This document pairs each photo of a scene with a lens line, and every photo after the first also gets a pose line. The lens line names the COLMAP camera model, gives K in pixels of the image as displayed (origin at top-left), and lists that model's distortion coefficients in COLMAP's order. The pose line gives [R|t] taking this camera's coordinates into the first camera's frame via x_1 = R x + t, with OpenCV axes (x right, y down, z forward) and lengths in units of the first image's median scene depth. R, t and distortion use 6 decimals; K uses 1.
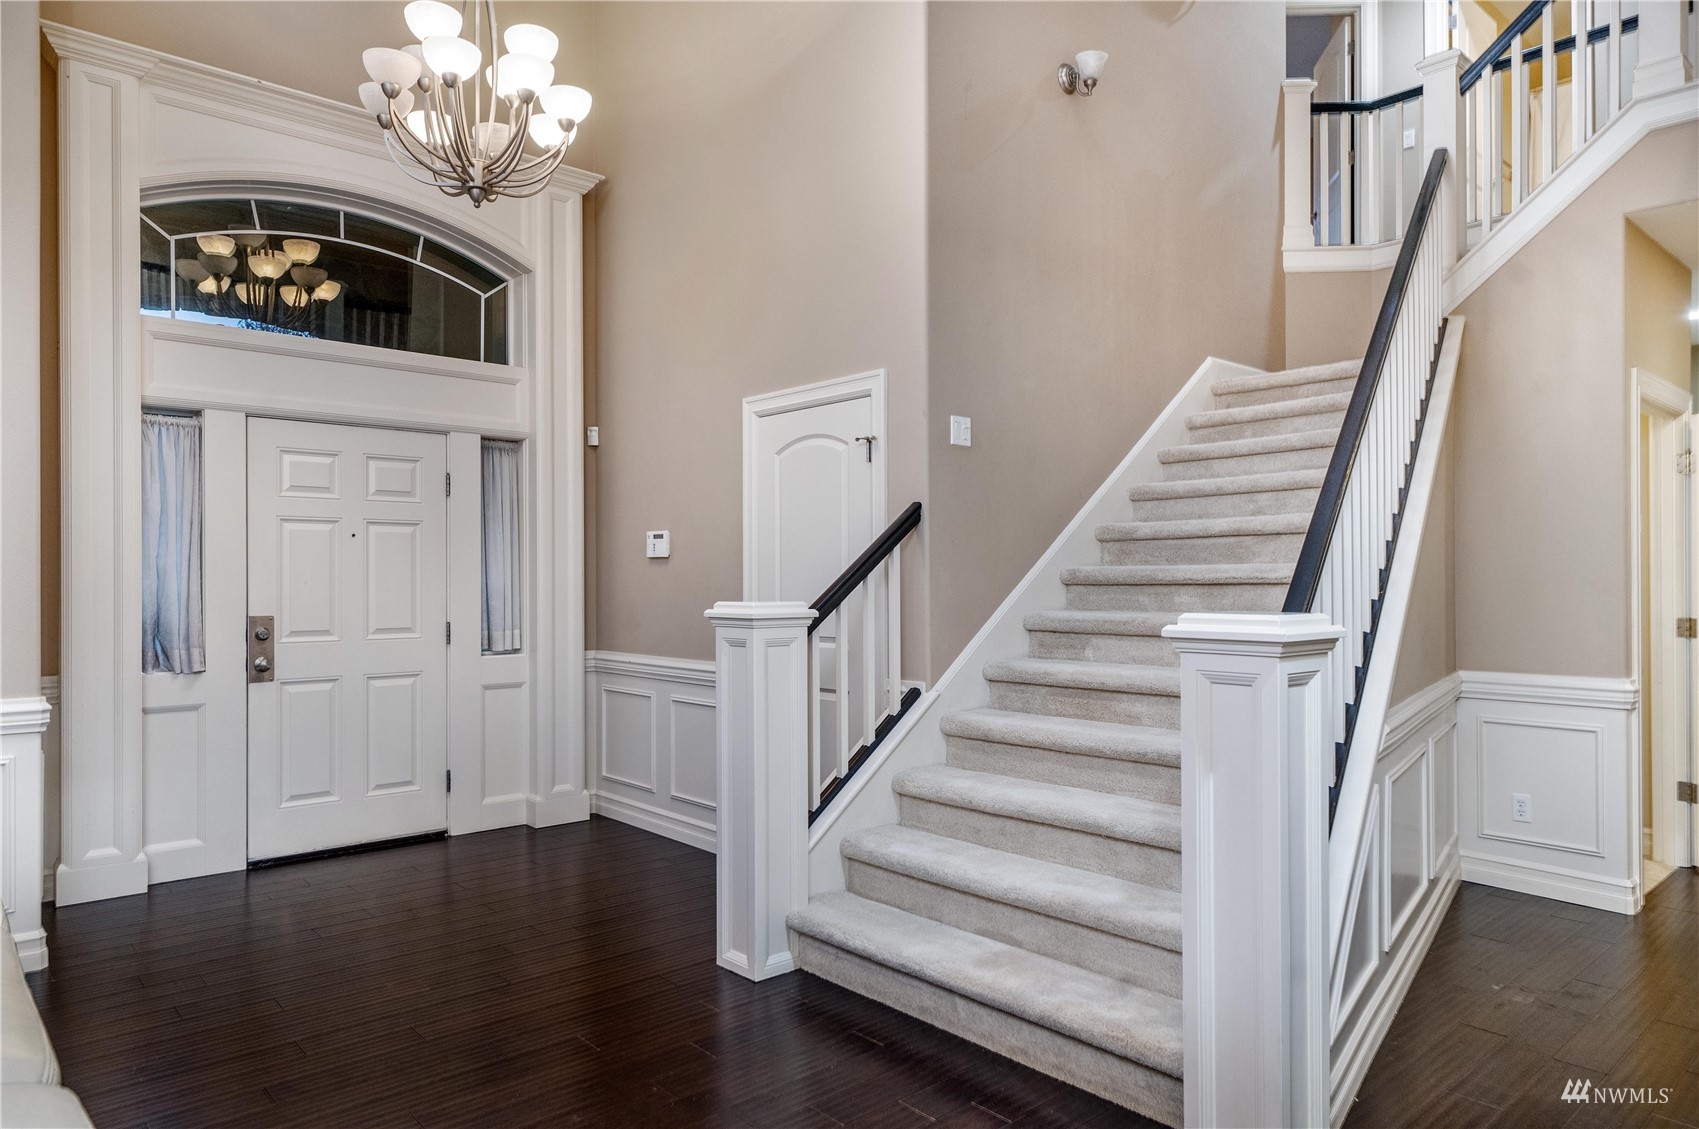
lens RADIAL K [[1074.6, 0, 848.9], [0, 1074.6, 573.8], [0, 0, 1]] dist [-0.002141, 0.005305]
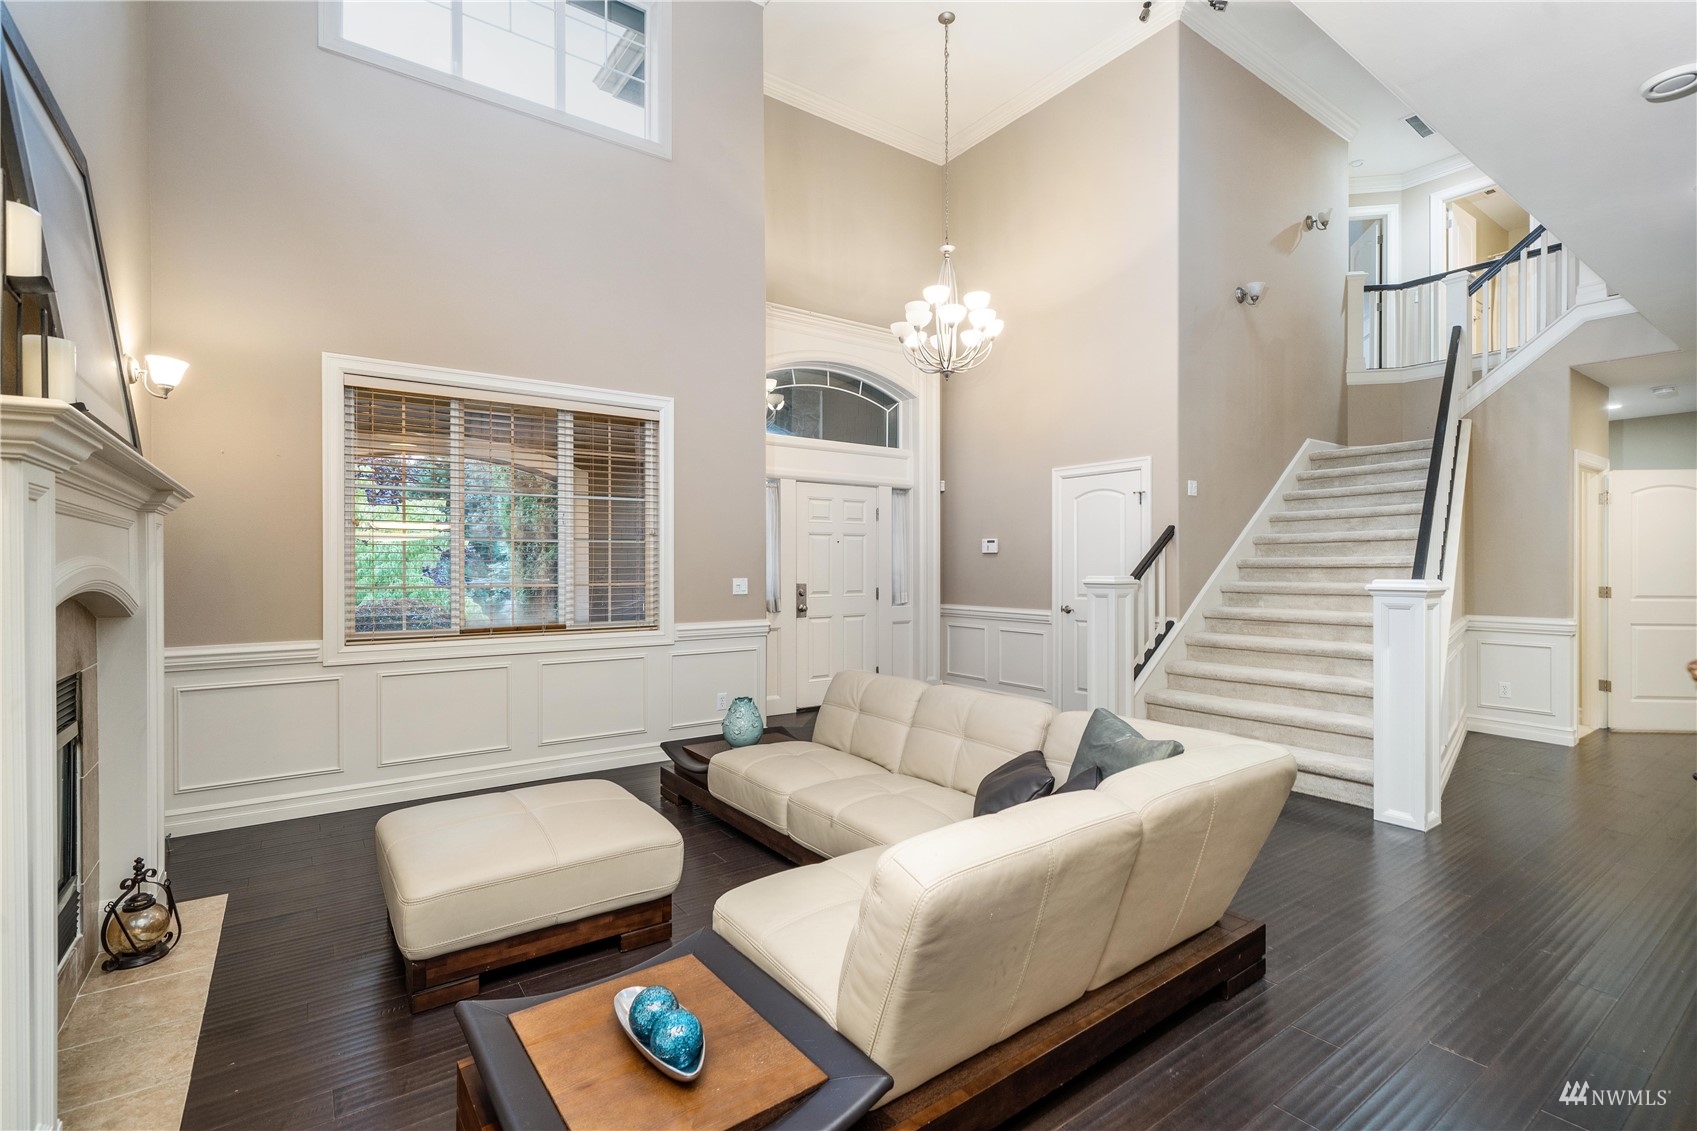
lens RADIAL K [[772.6, 0, 849.4], [0, 772.6, 567.2], [0, 0, 1]] dist [0.003786, -0.000440]
pose [[0.994388, 0.001300, -0.105784, -0.329276], [-0.000455, 0.999968, 0.008014, -0.001480], [0.105791, -0.007921, 0.994357, -0.407854]]
